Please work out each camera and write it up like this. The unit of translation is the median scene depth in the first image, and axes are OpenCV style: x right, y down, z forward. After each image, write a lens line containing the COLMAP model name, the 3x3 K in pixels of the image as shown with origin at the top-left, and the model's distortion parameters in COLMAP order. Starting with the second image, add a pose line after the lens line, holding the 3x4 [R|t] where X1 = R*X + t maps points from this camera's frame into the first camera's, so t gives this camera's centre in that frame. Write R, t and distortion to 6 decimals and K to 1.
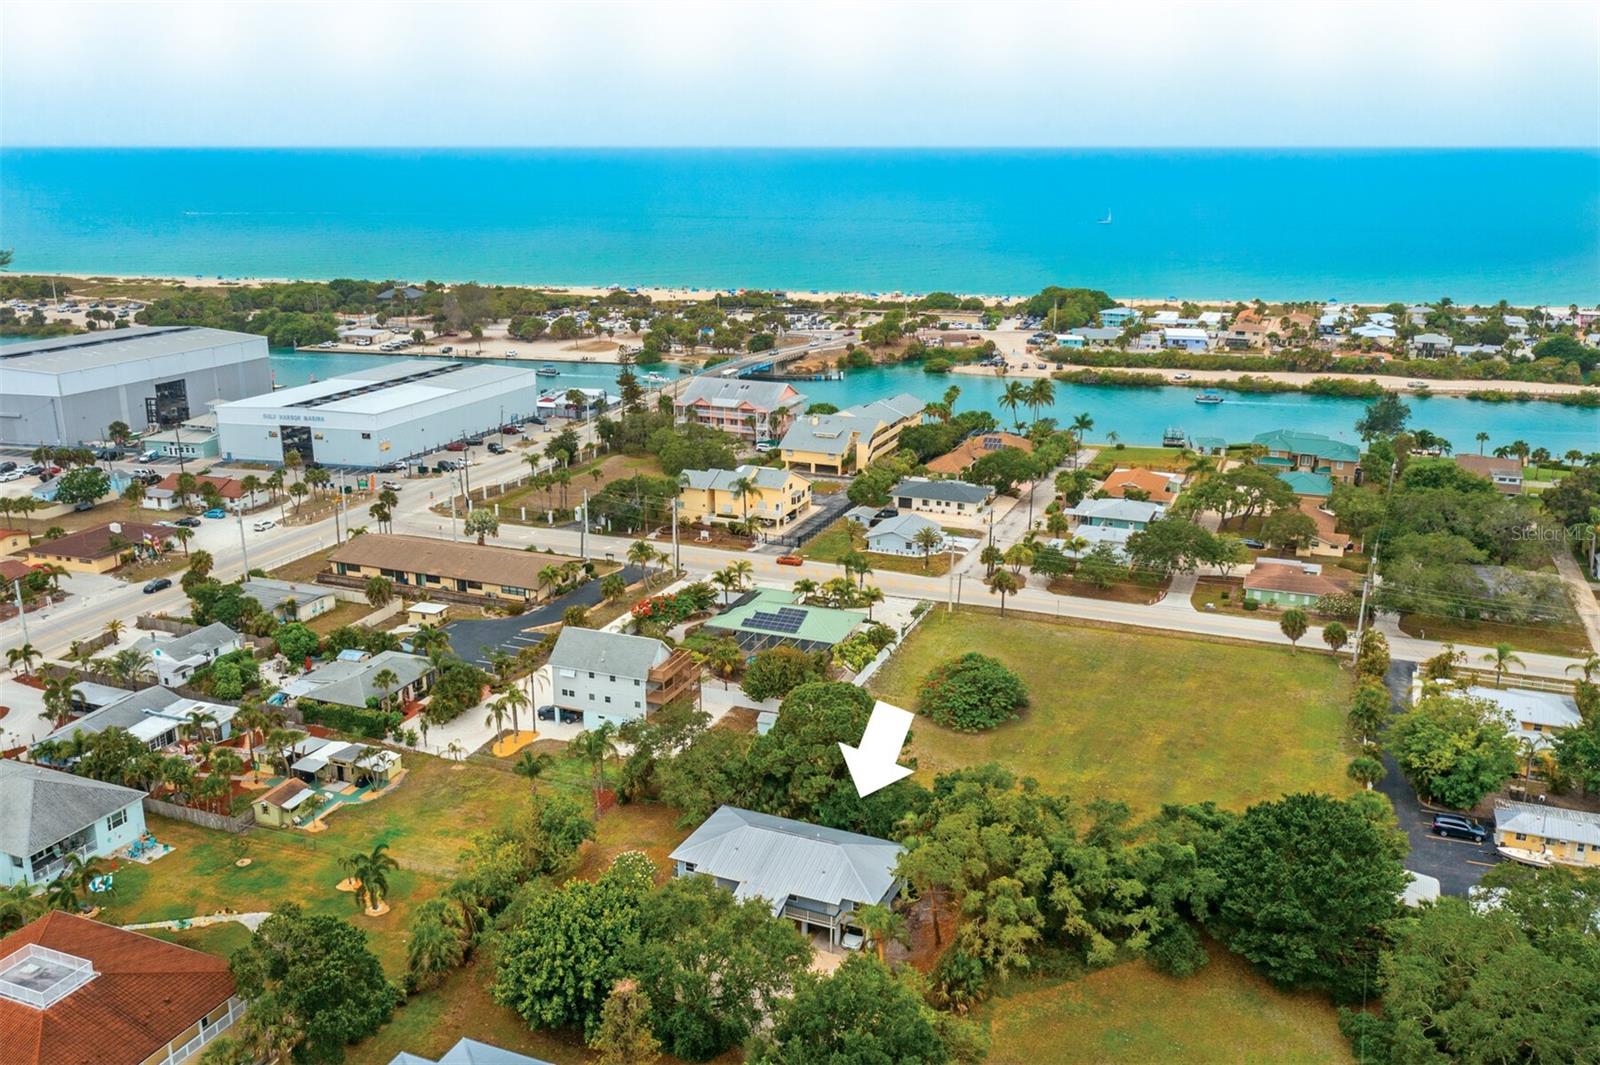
lens RADIAL K [[1369.0, 0, 800.0], [0, 1369.0, 532.5], [0, 0, 1]] dist [-0.019180, 0.078468]
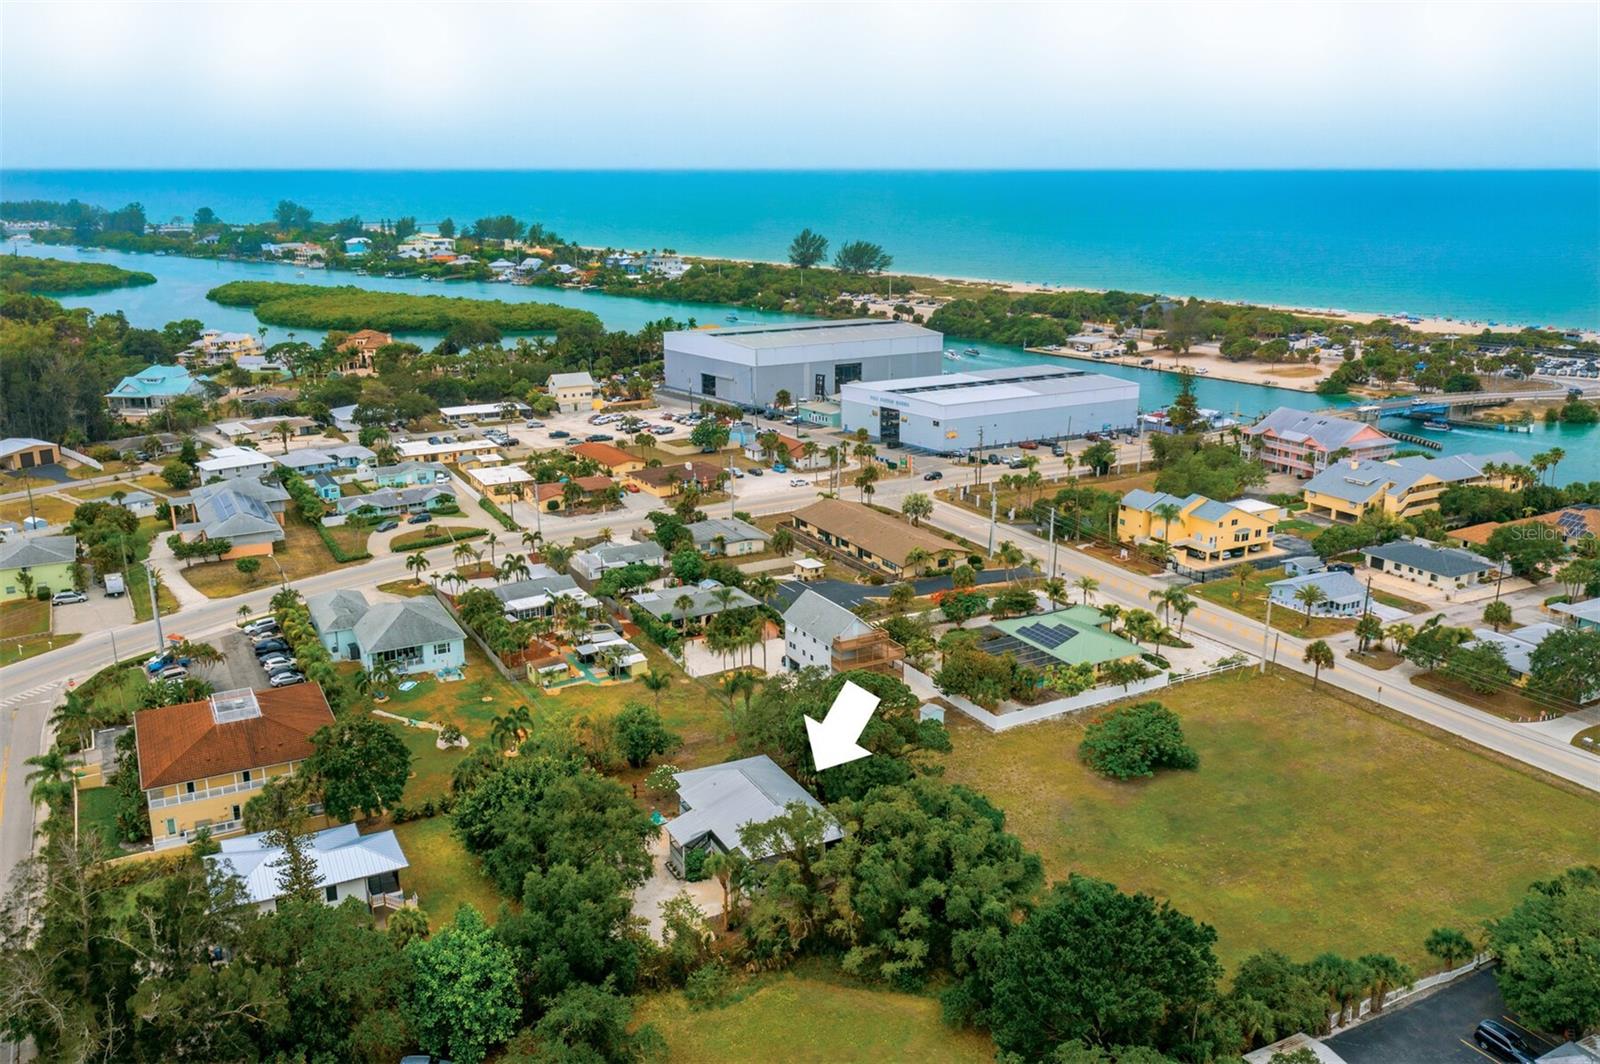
lens RADIAL K [[1329.4, 0, 800.0], [0, 1329.4, 532.0], [0, 0, 1]] dist [-0.013506, 0.070390]
pose [[0.770905, 0.166826, -0.614715, 0.393485], [-0.171093, 0.983858, 0.052442, -0.028064], [0.613541, 0.064746, 0.787004, 0.092748]]
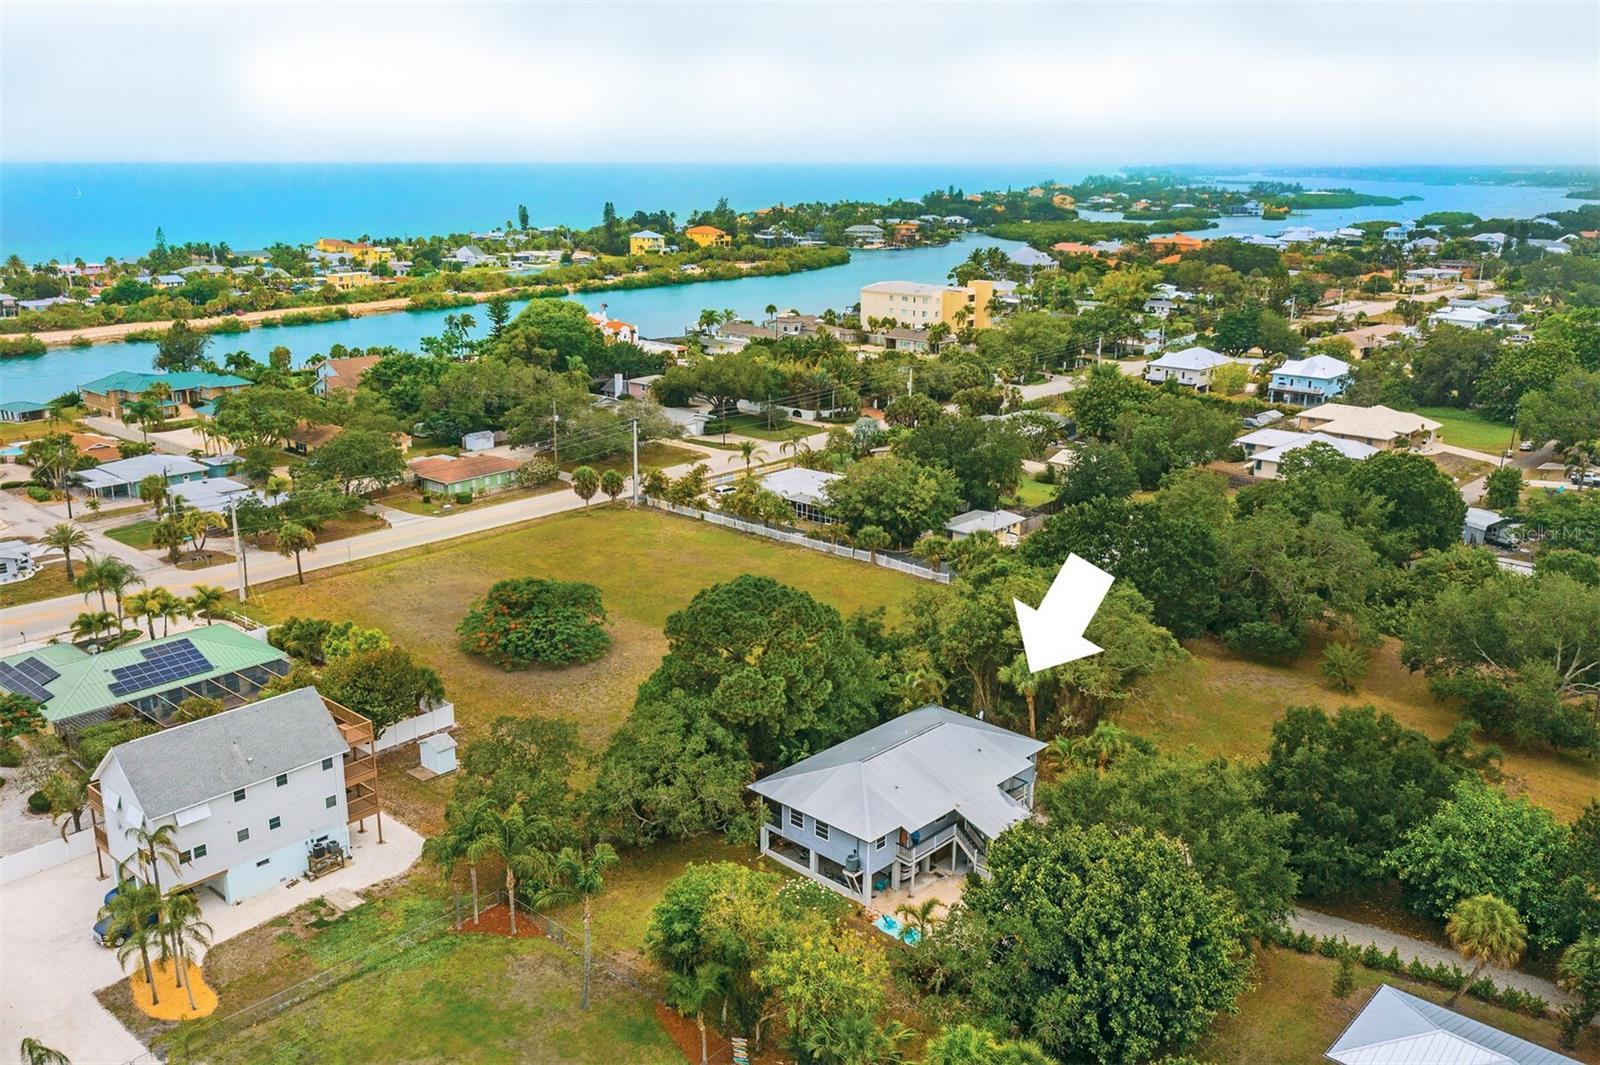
lens RADIAL K [[1329.4, 0, 800.0], [0, 1329.4, 532.5], [0, 0, 1]] dist [-0.013506, 0.070390]
pose [[0.332792, -0.253016, 0.908423, -0.404597], [0.255178, 0.951554, 0.171547, -0.020508], [-0.907818, 0.174720, 0.381234, 0.450250]]
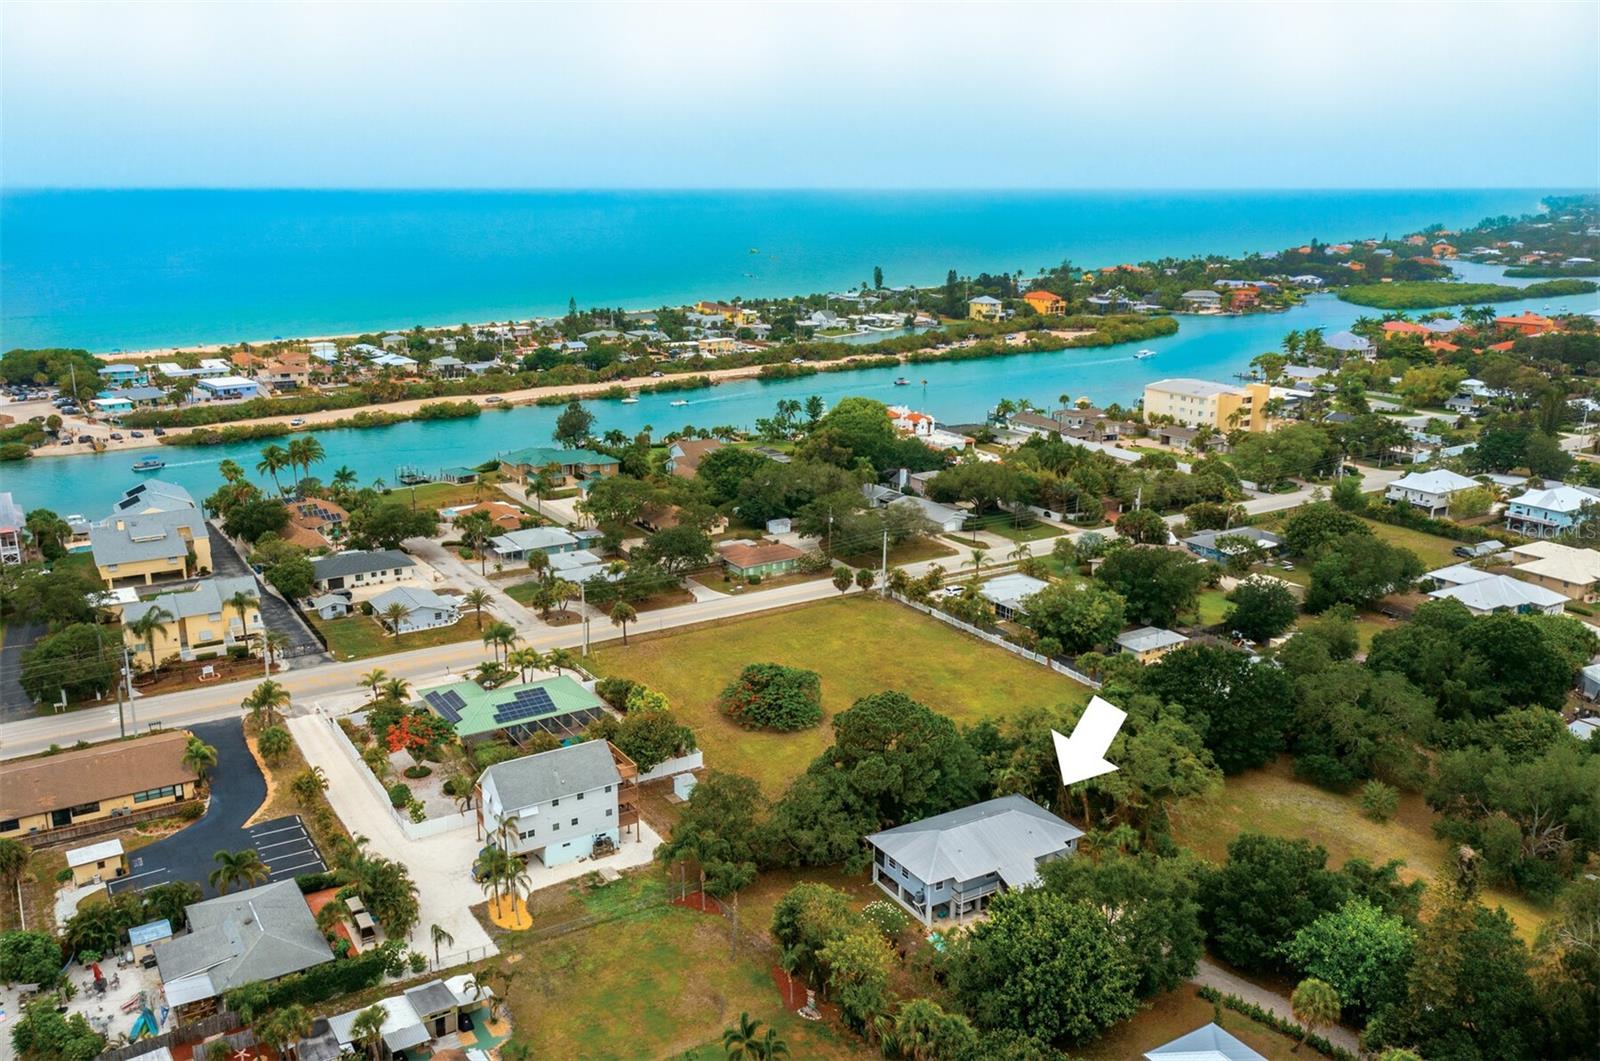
lens RADIAL K [[1314.9, 0, 800.0], [0, 1314.9, 530.5], [0, 0, 1]] dist [-0.014806, 0.072276]
pose [[0.579749, -0.207352, 0.787970, -0.535551], [0.221255, 0.970803, 0.092676, -0.085570], [-0.784180, 0.120613, 0.608699, 0.257747]]
